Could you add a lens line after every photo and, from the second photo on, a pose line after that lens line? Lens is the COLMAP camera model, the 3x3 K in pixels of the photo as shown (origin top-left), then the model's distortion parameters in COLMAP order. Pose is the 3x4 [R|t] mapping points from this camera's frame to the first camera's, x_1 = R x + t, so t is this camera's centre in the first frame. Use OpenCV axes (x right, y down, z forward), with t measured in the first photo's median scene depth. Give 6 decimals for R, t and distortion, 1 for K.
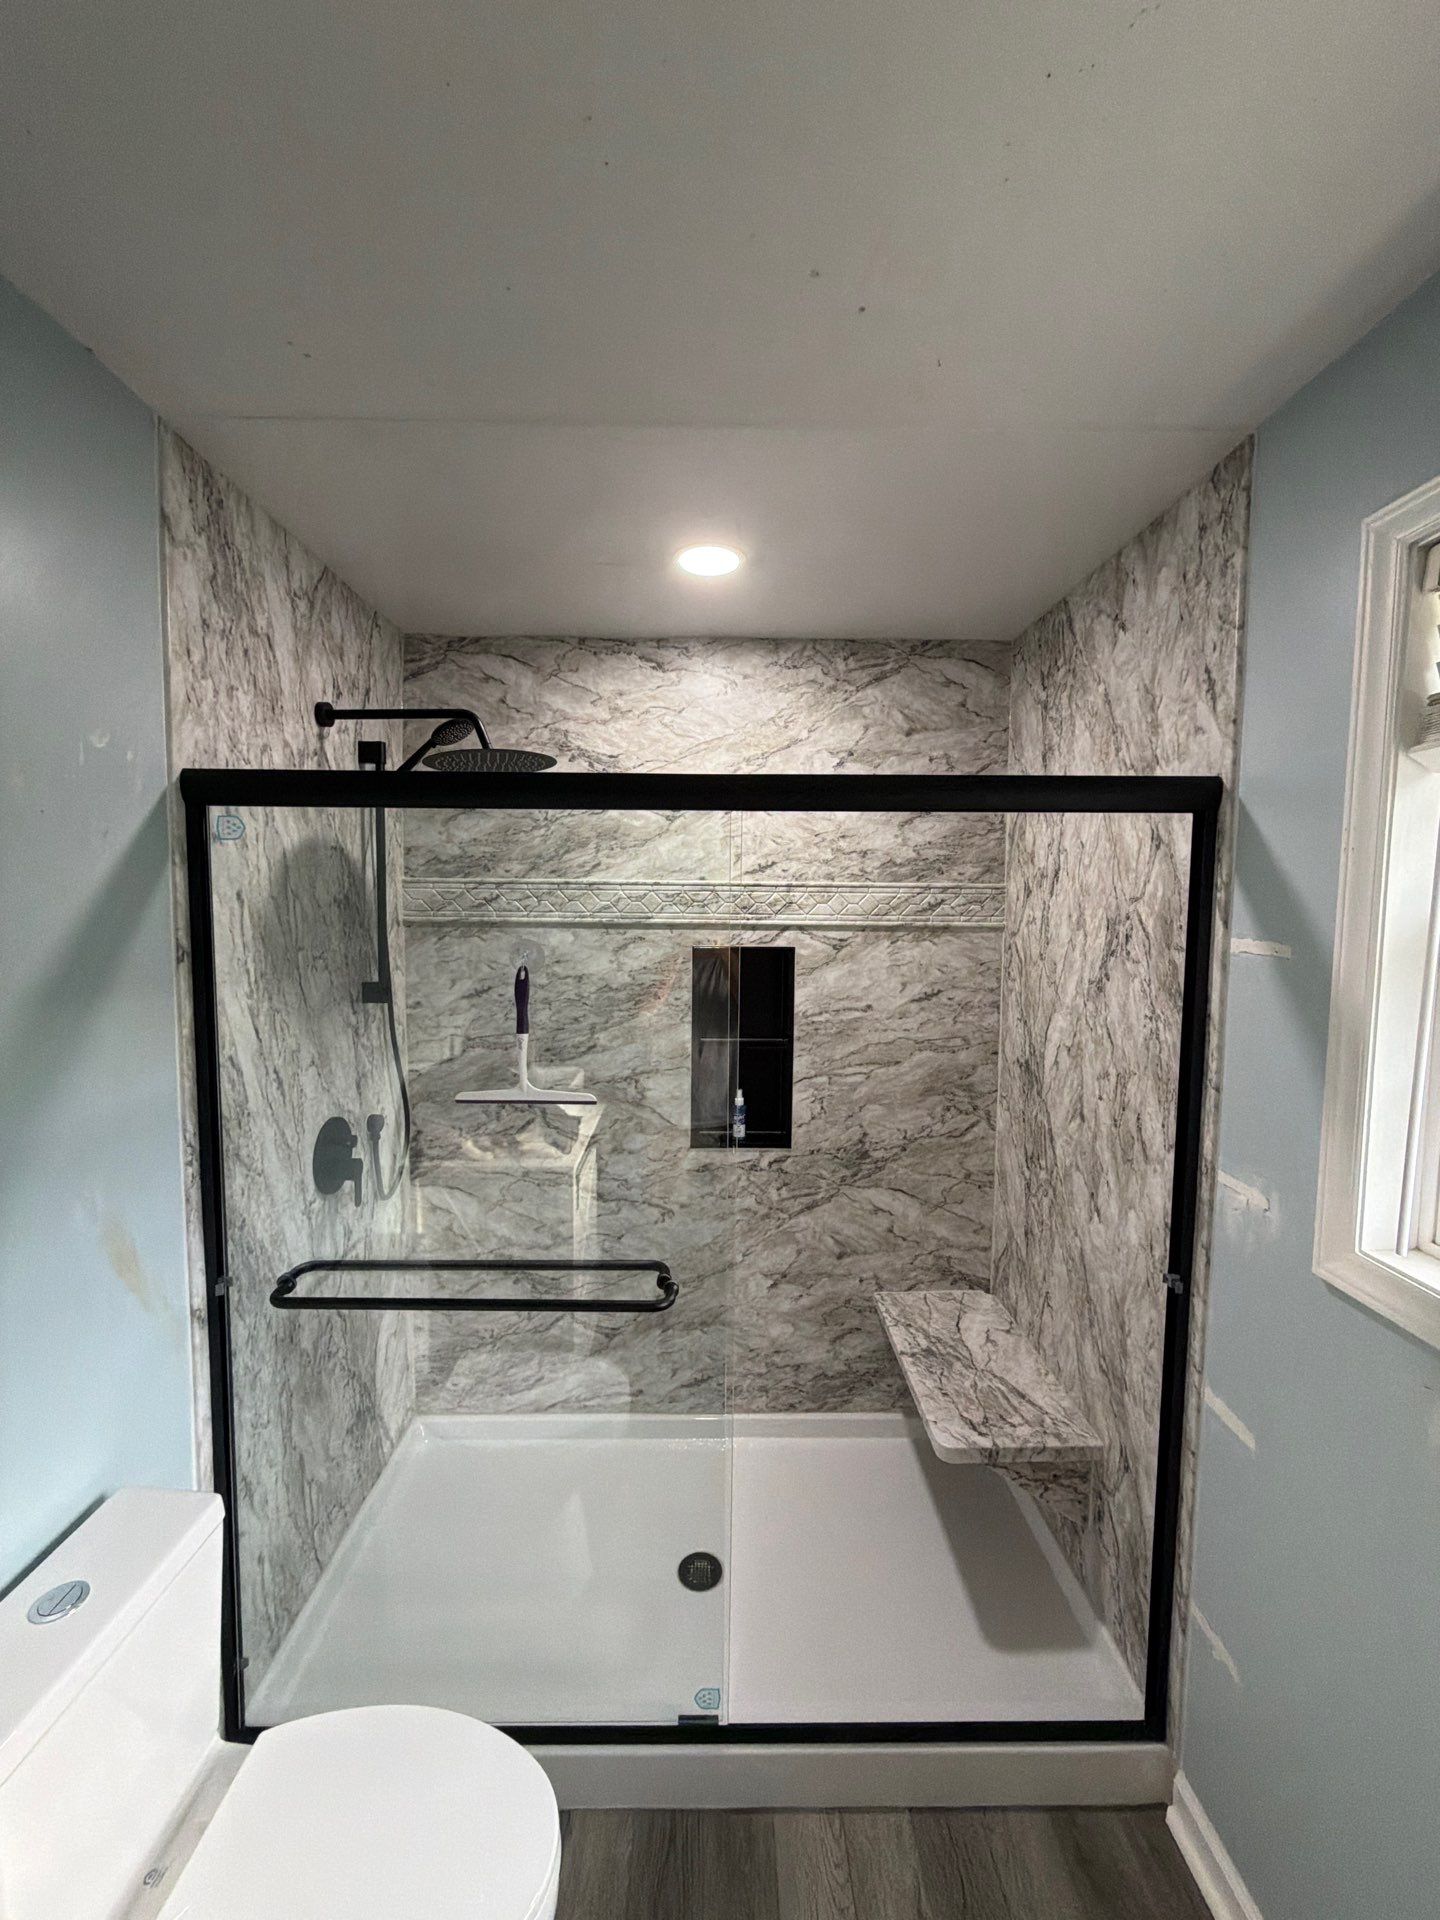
lens RADIAL K [[765.3, 0, 716.3], [0, 765.3, 957.9], [0, 0, 1]] dist [0.000199, -0.000057]
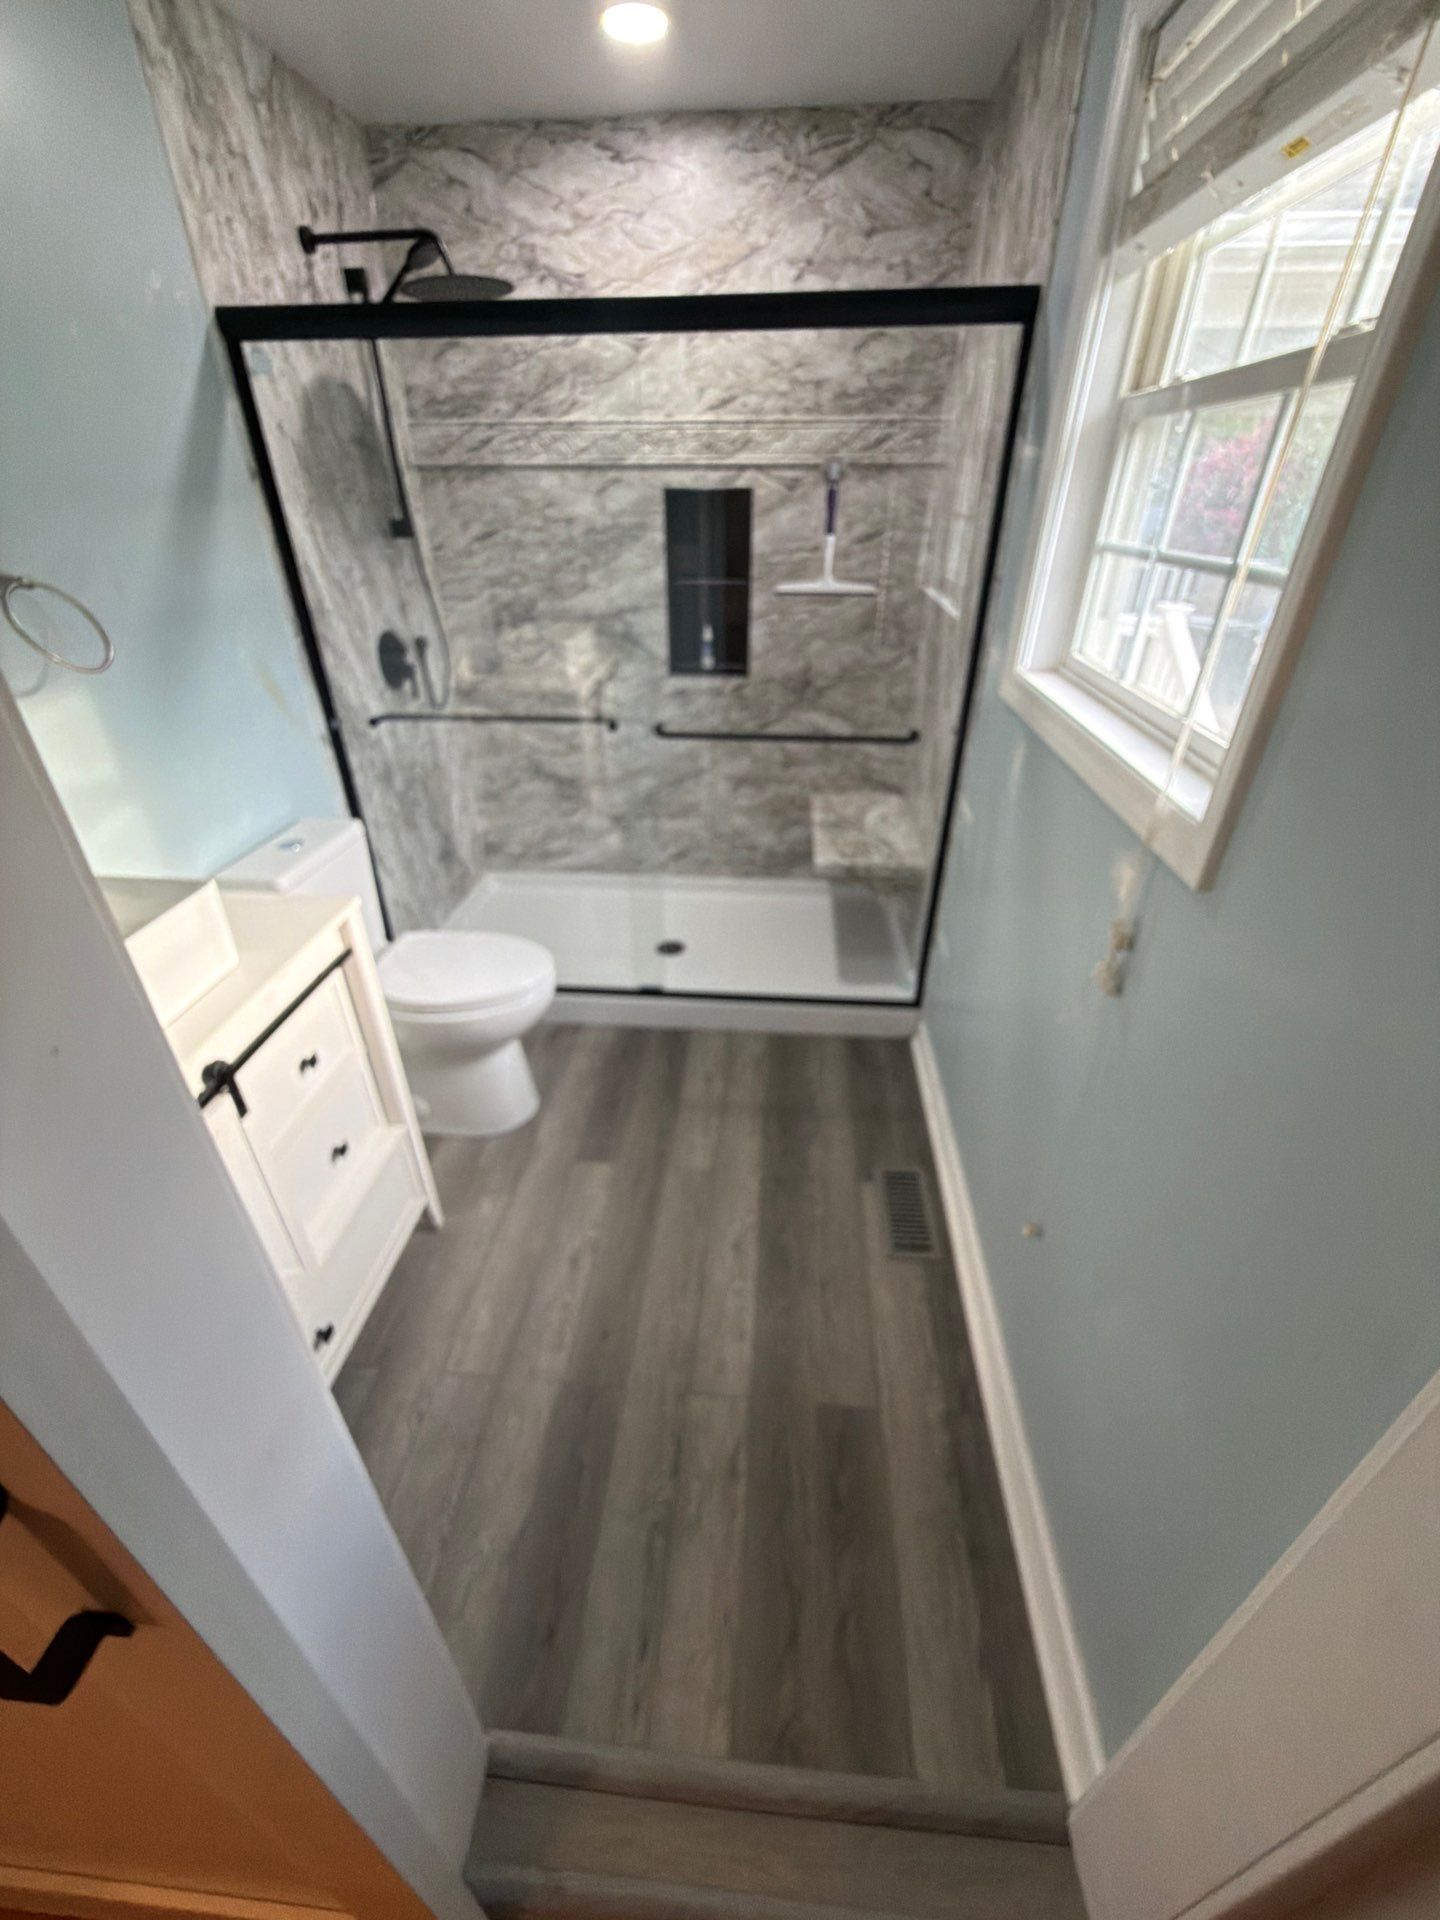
lens RADIAL K [[777.3, 0, 716.1], [0, 777.3, 958.3], [0, 0, 1]] dist [0.000249, -0.000331]
pose [[0.995172, 0.040574, -0.089362, 0.183941], [0.004872, 0.888995, 0.457890, 0.080407], [0.098021, -0.456115, 0.884506, -0.345294]]
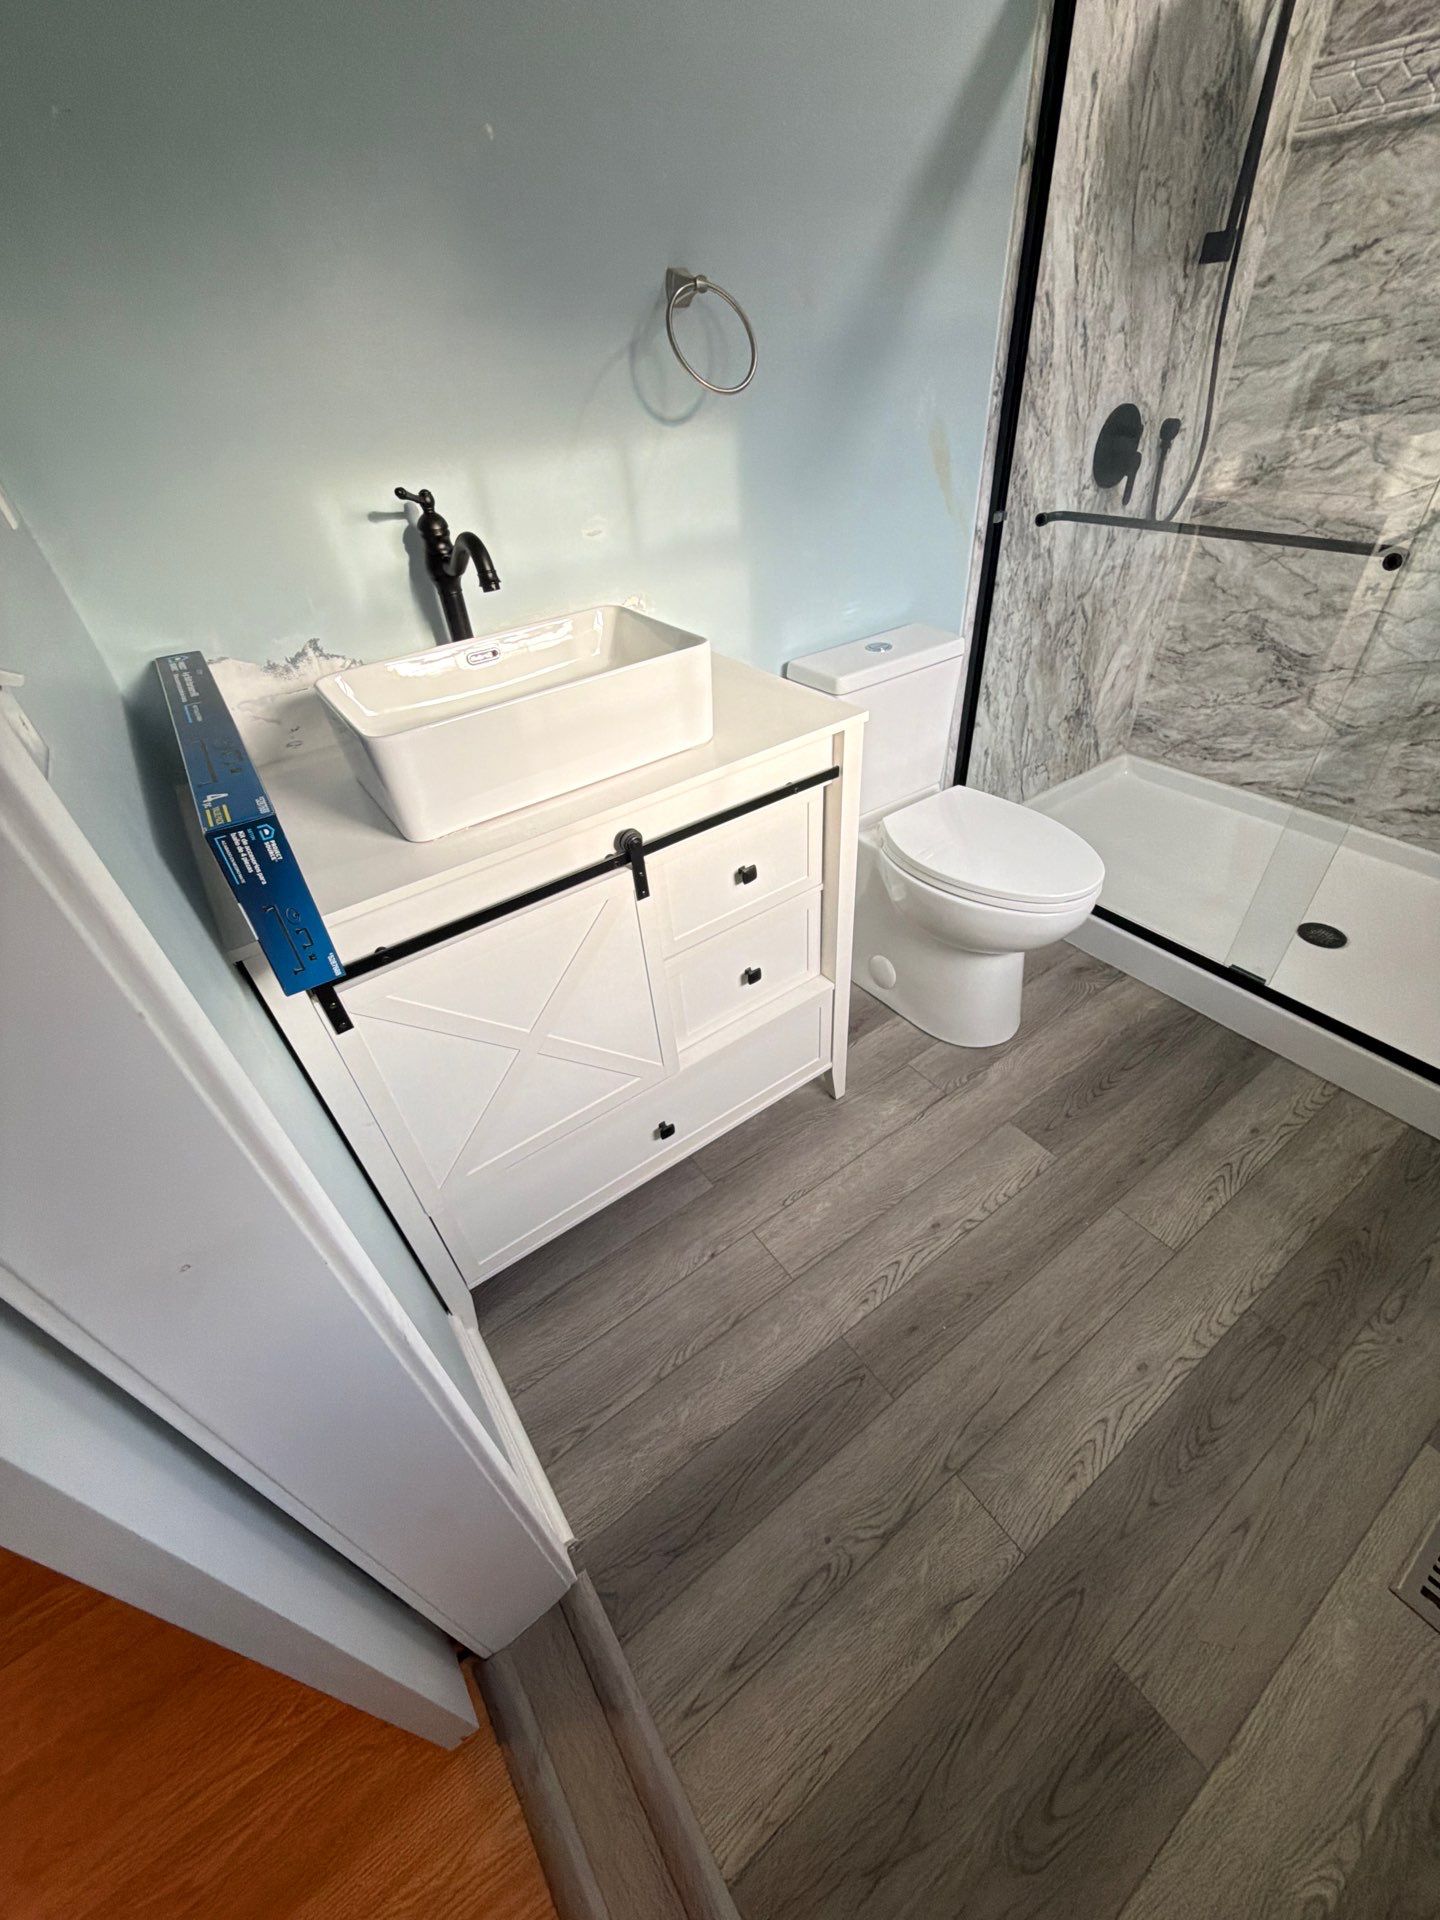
lens RADIAL K [[765.3, 0, 716.3], [0, 765.3, 957.9], [0, 0, 1]] dist [0.000199, -0.000057]
pose [[0.564109, 0.479815, -0.671981, 0.200706], [0.019188, 0.805994, 0.591612, 0.156794], [0.825477, -0.346628, 0.445462, -0.151321]]
